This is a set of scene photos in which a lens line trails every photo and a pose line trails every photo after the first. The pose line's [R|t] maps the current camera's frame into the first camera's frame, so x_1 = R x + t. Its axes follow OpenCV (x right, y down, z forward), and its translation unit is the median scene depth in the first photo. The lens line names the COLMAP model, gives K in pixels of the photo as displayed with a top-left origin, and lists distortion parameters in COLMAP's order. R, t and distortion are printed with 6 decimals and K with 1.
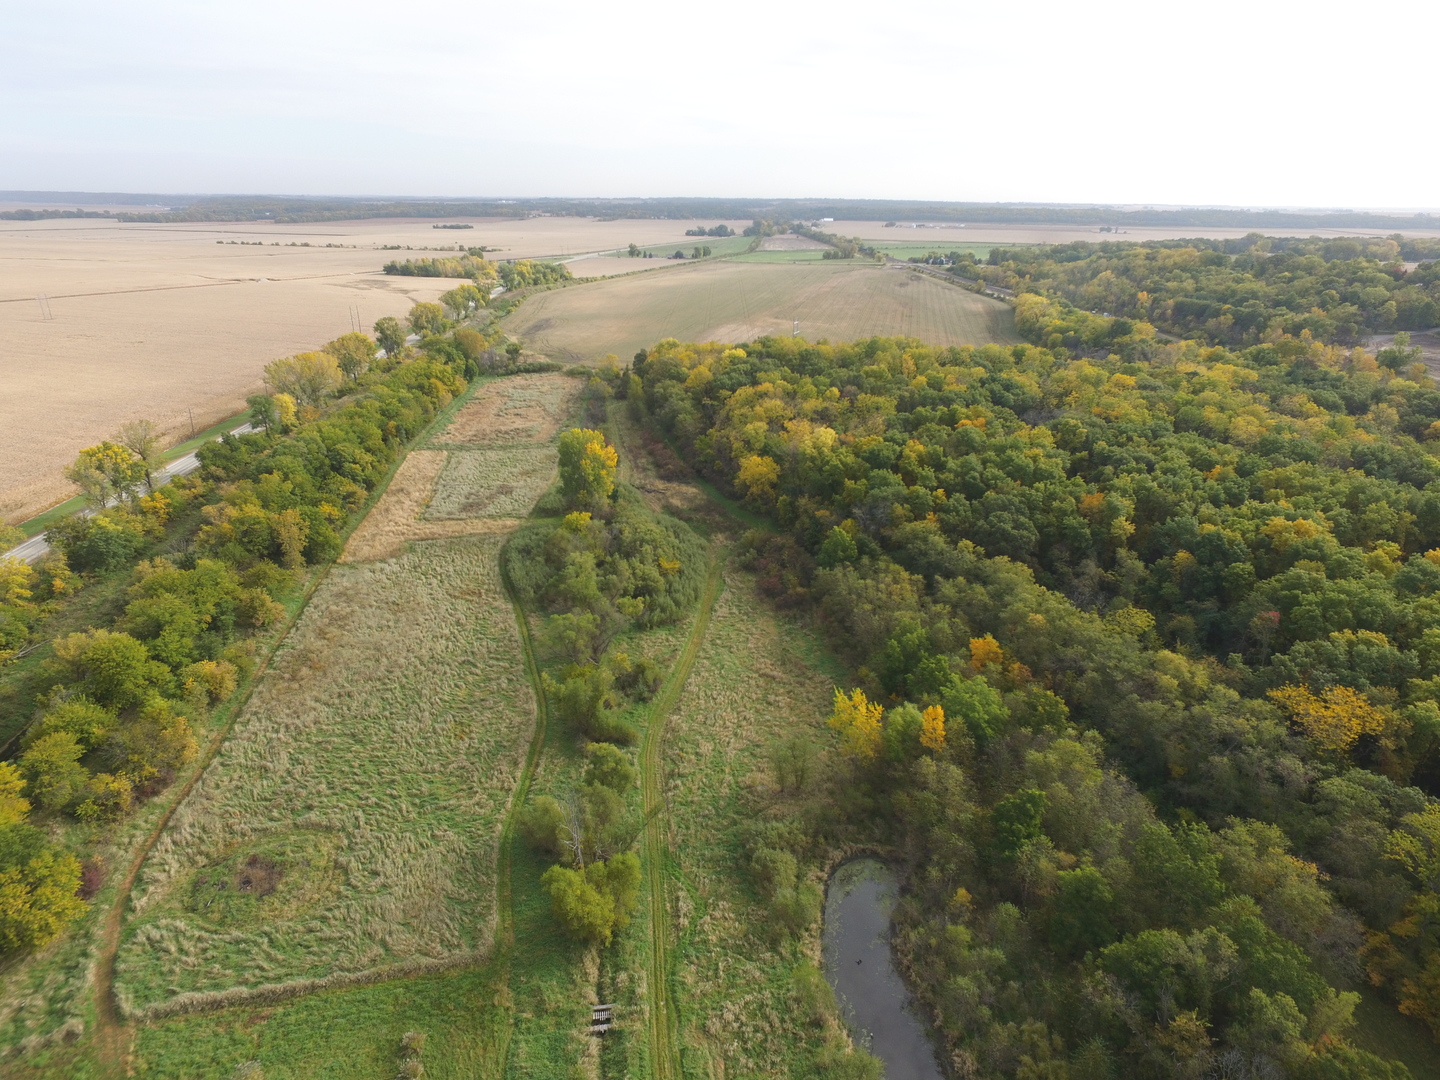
lens RADIAL K [[836.7, 0, 725.9], [0, 836.7, 536.7], [0, 0, 1]] dist [-0.010719, 0.011464]
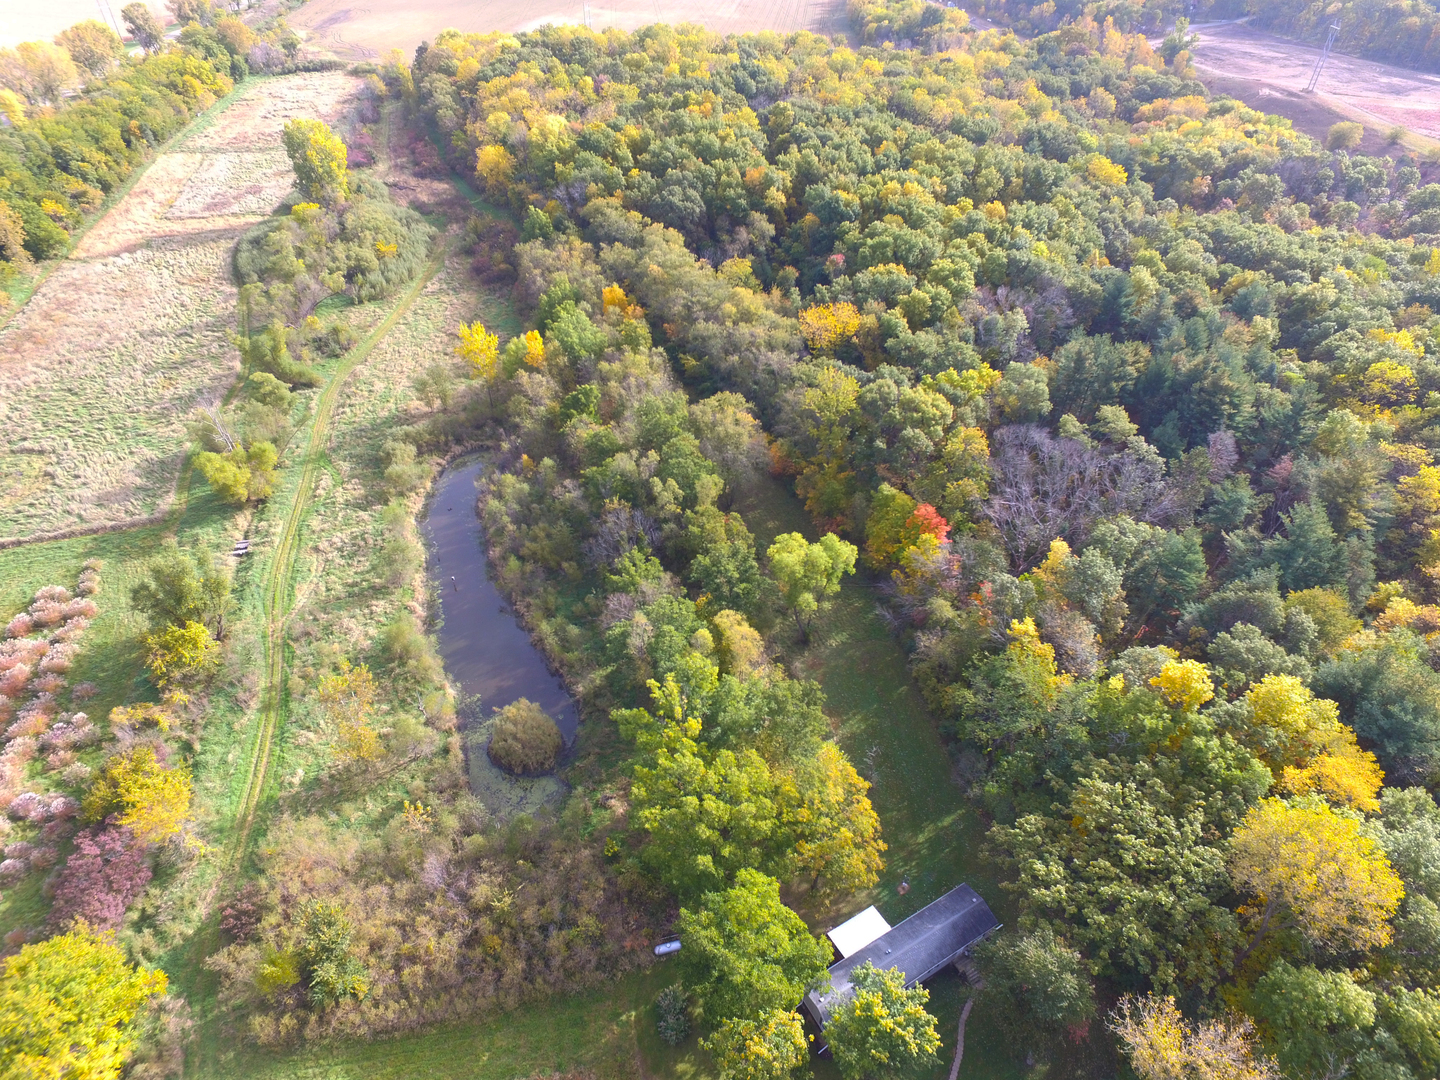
lens RADIAL K [[836.7, 0, 725.5], [0, 836.7, 534.6], [0, 0, 1]] dist [-0.010719, 0.011464]
pose [[0.994445, -0.057737, 0.088014, 0.219954], [0.029410, 0.955249, 0.294338, 0.071475], [-0.101070, -0.290115, 0.951640, -0.164534]]
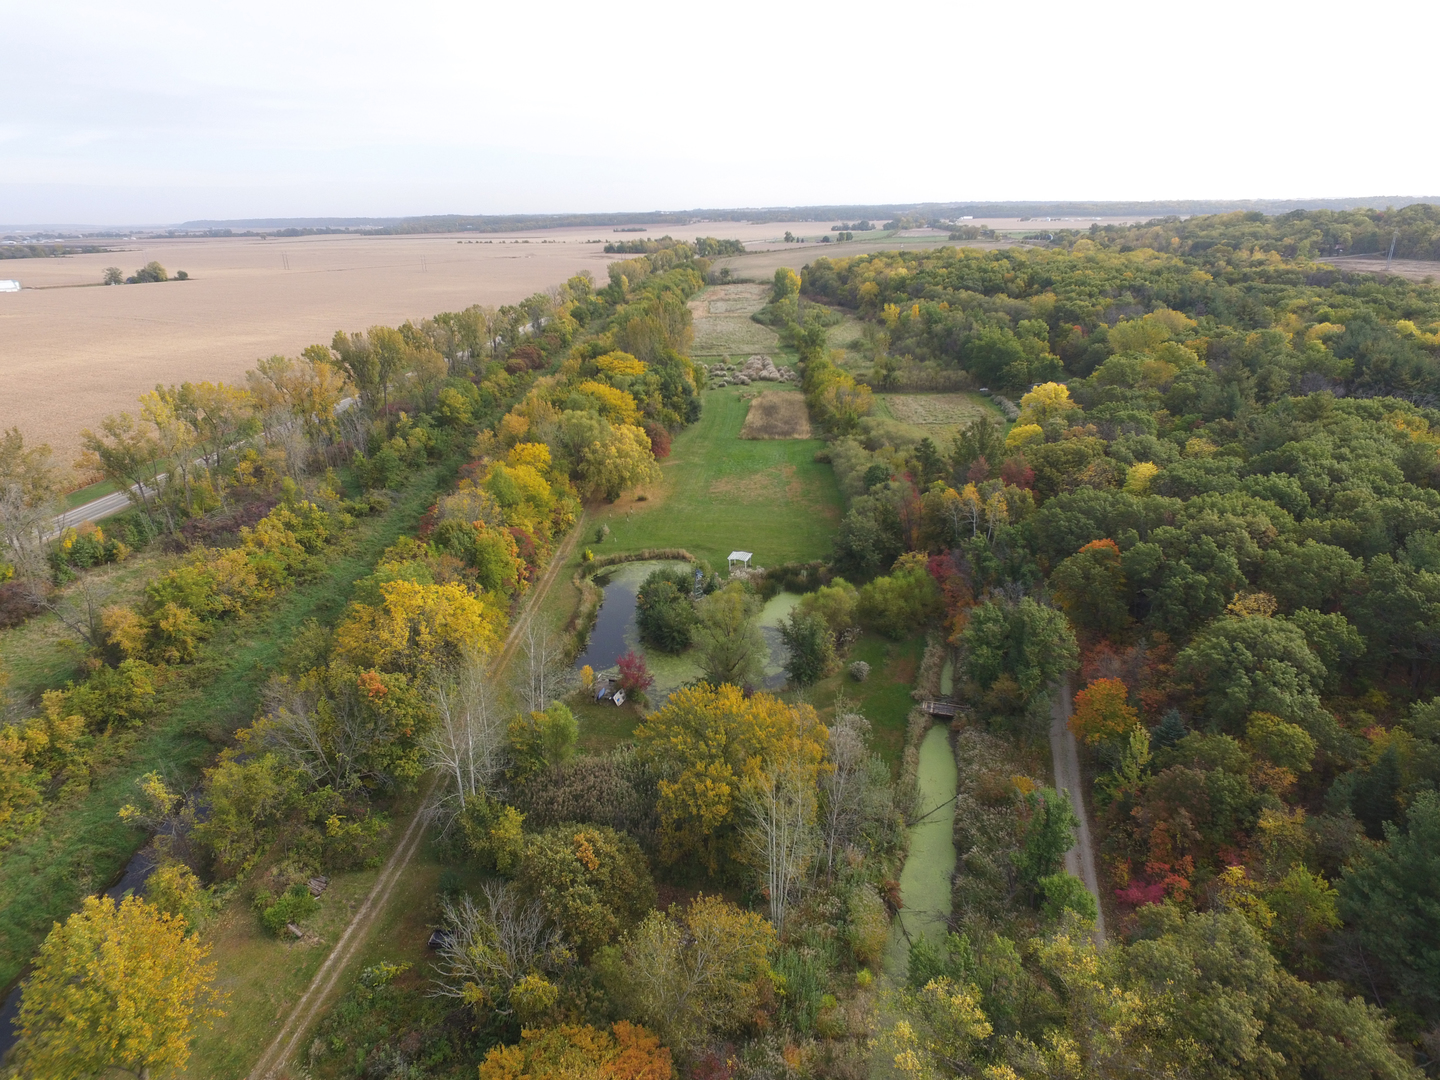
lens RADIAL K [[836.7, 0, 723.2], [0, 836.7, 536.8], [0, 0, 1]] dist [-0.010719, 0.011464]
pose [[0.986157, 0.031967, -0.162706, 0.042233], [-0.034018, 0.999373, -0.009833, 0.597858], [0.162289, 0.015232, 0.986626, -1.153913]]
